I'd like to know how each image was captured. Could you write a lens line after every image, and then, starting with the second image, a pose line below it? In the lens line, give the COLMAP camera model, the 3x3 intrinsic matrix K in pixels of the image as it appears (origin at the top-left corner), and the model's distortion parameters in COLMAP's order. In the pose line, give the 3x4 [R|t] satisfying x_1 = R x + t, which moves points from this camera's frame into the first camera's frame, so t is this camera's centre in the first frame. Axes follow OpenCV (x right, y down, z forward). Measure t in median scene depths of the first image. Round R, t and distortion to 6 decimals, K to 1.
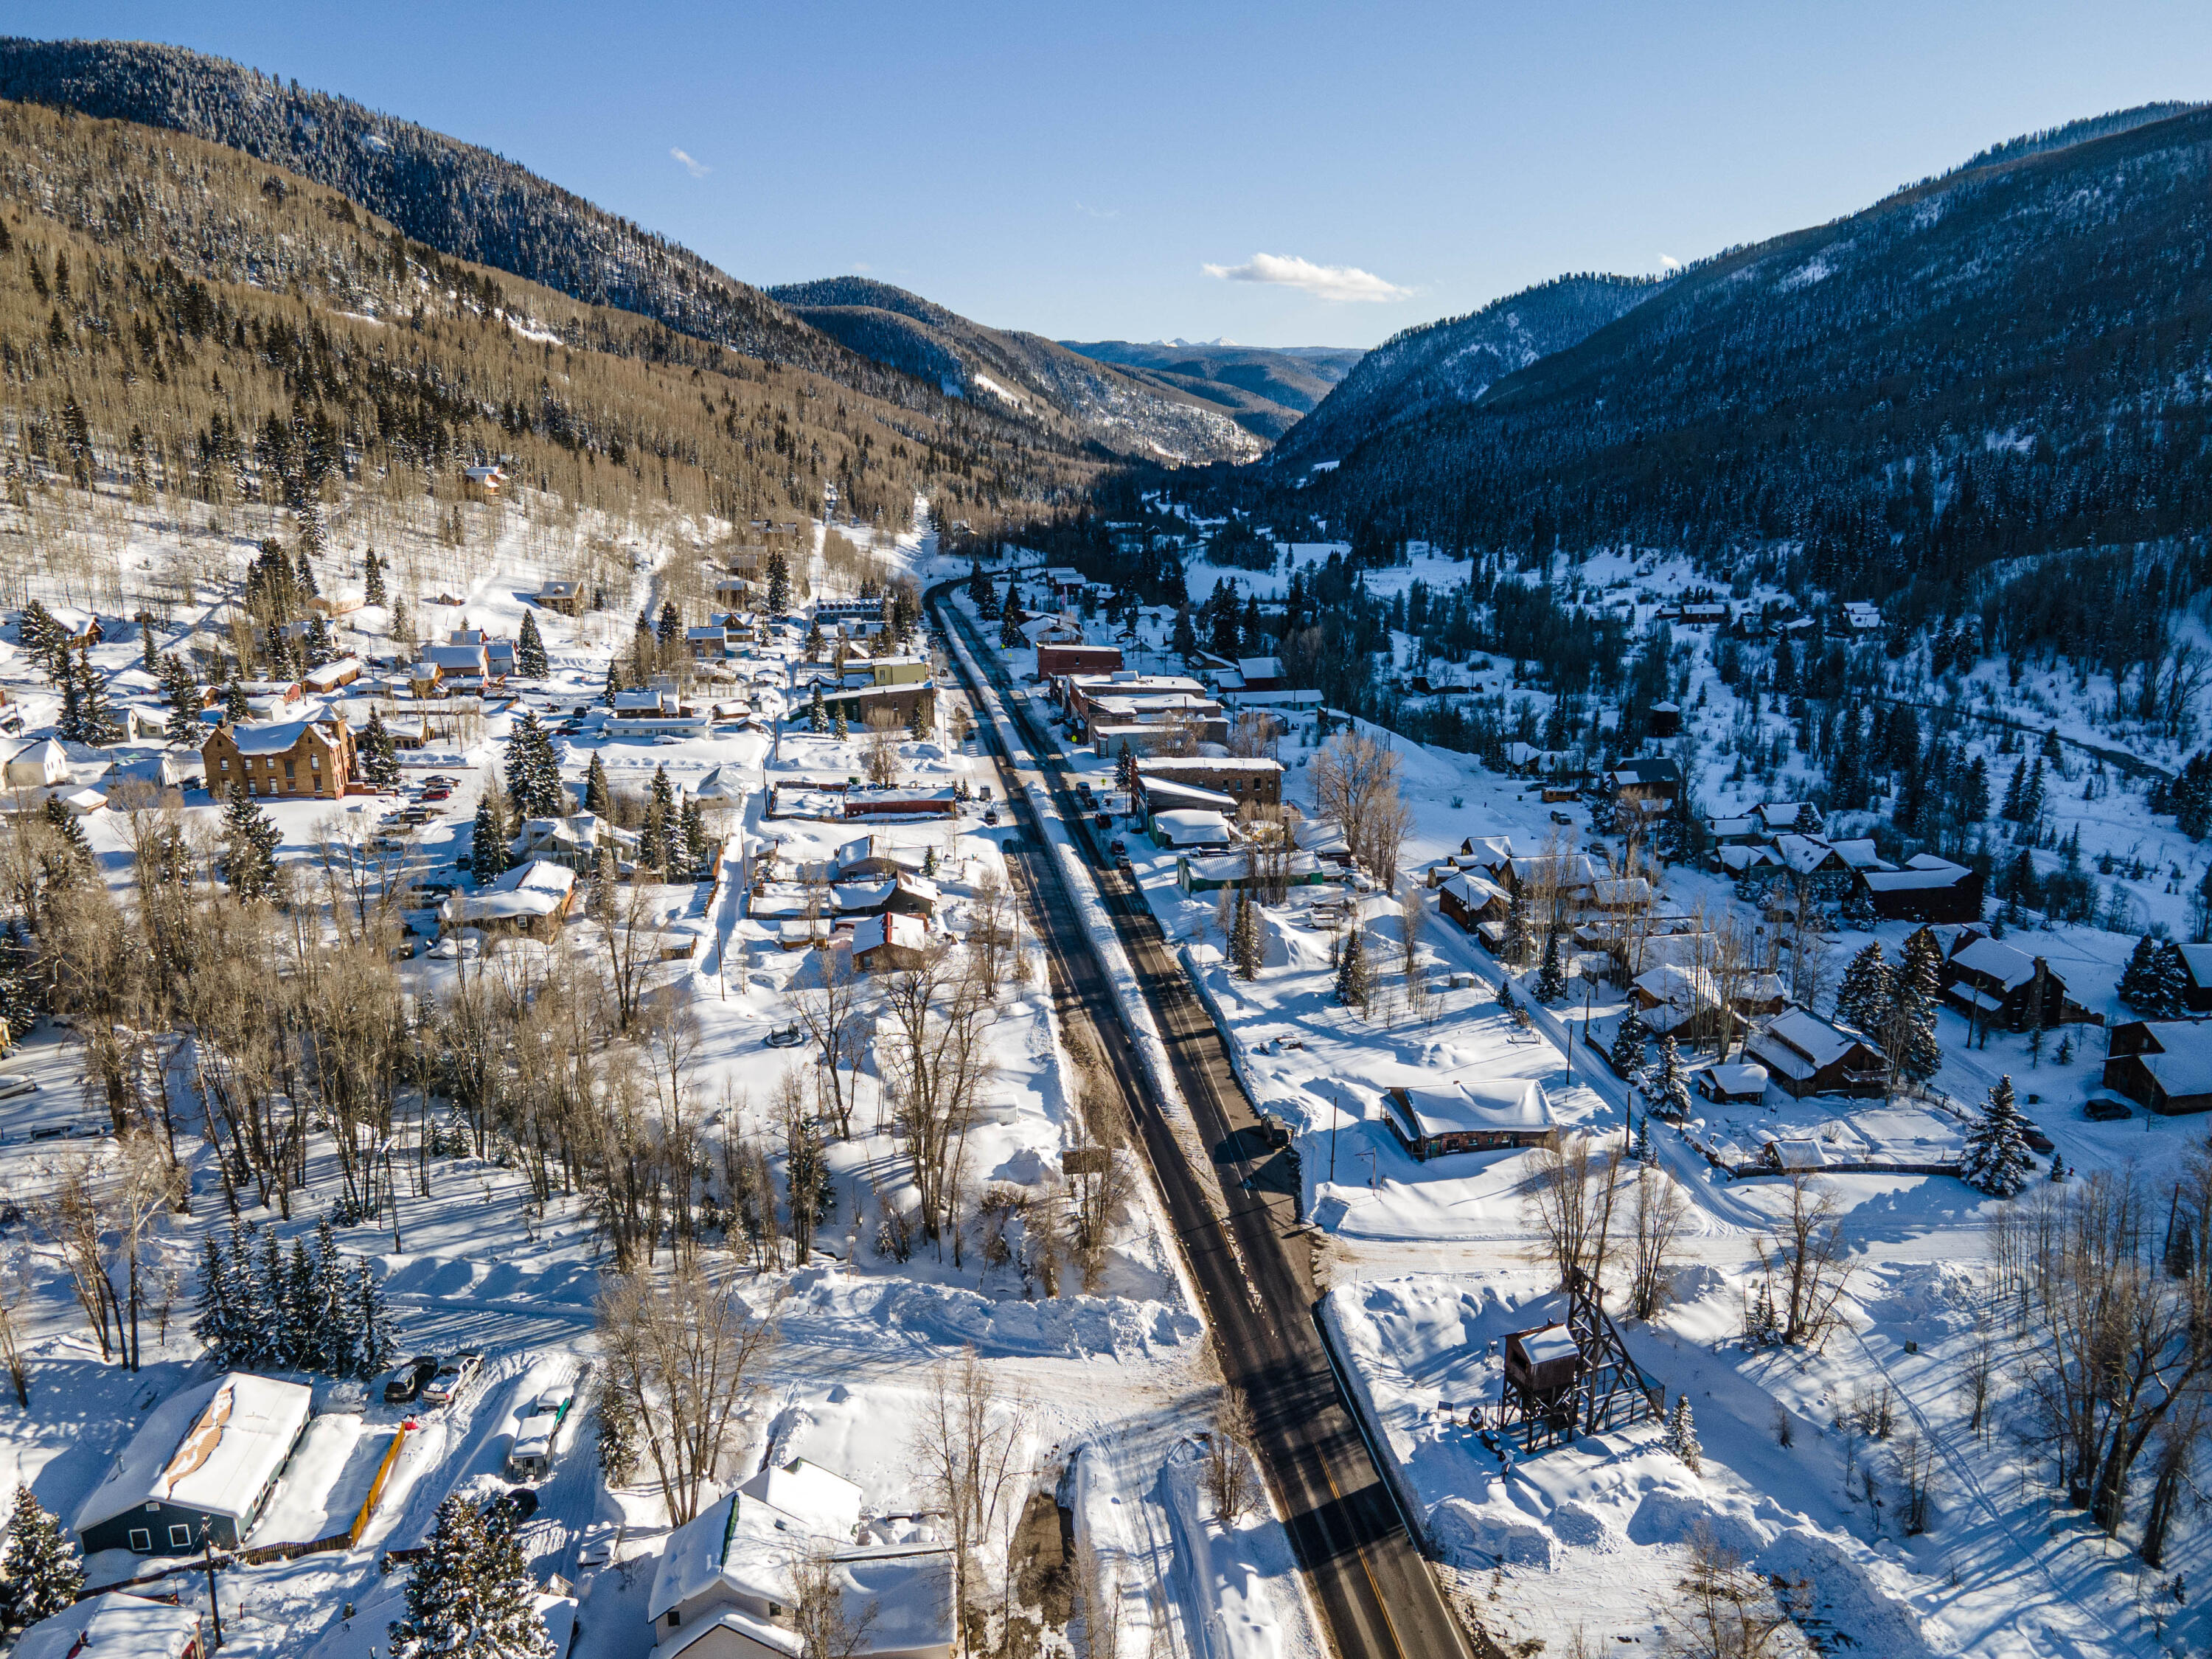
lens RADIAL K [[1603.4, 0, 1111.0], [0, 1603.4, 833.0], [0, 0, 1]] dist [0.022262, 0.026376]
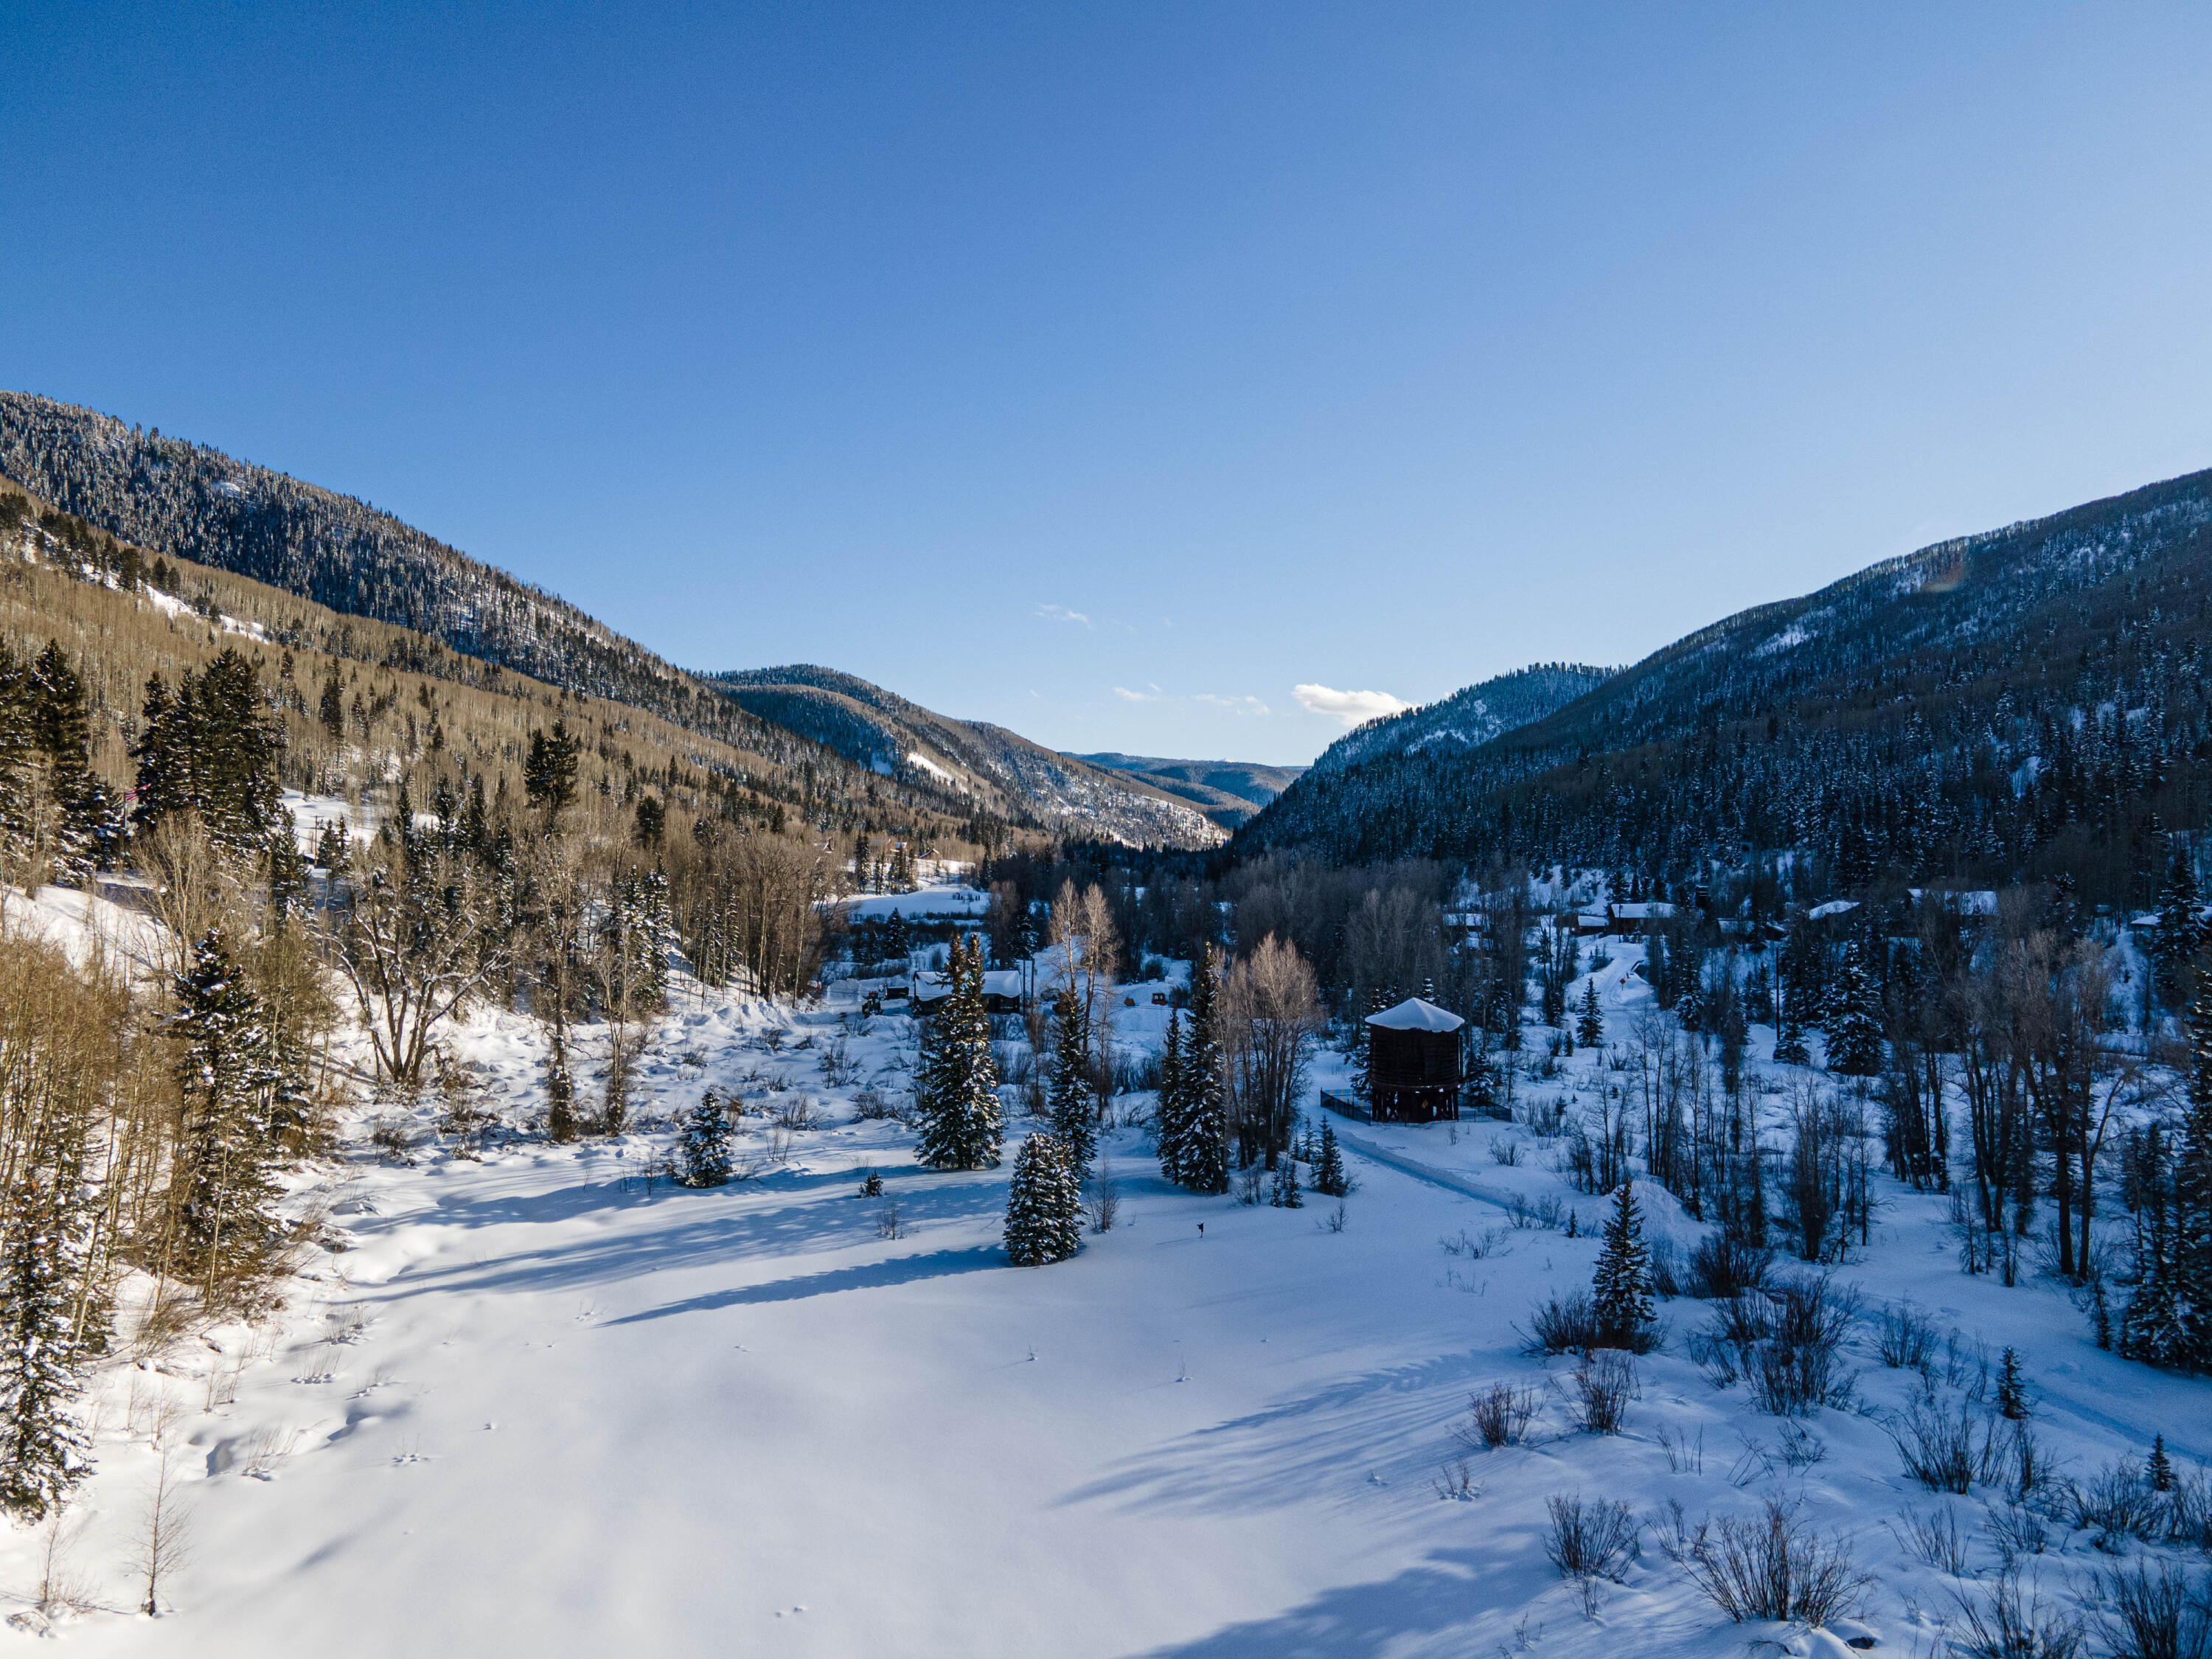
lens RADIAL K [[1603.9, 0, 1112.4], [0, 1603.9, 828.4], [0, 0, 1]] dist [0.031985, 0.023962]
pose [[0.999882, 0.013236, -0.007807, 0.057460], [-0.014786, 0.967039, -0.254198, -0.007188], [0.004185, 0.254283, 0.967121, 0.139611]]
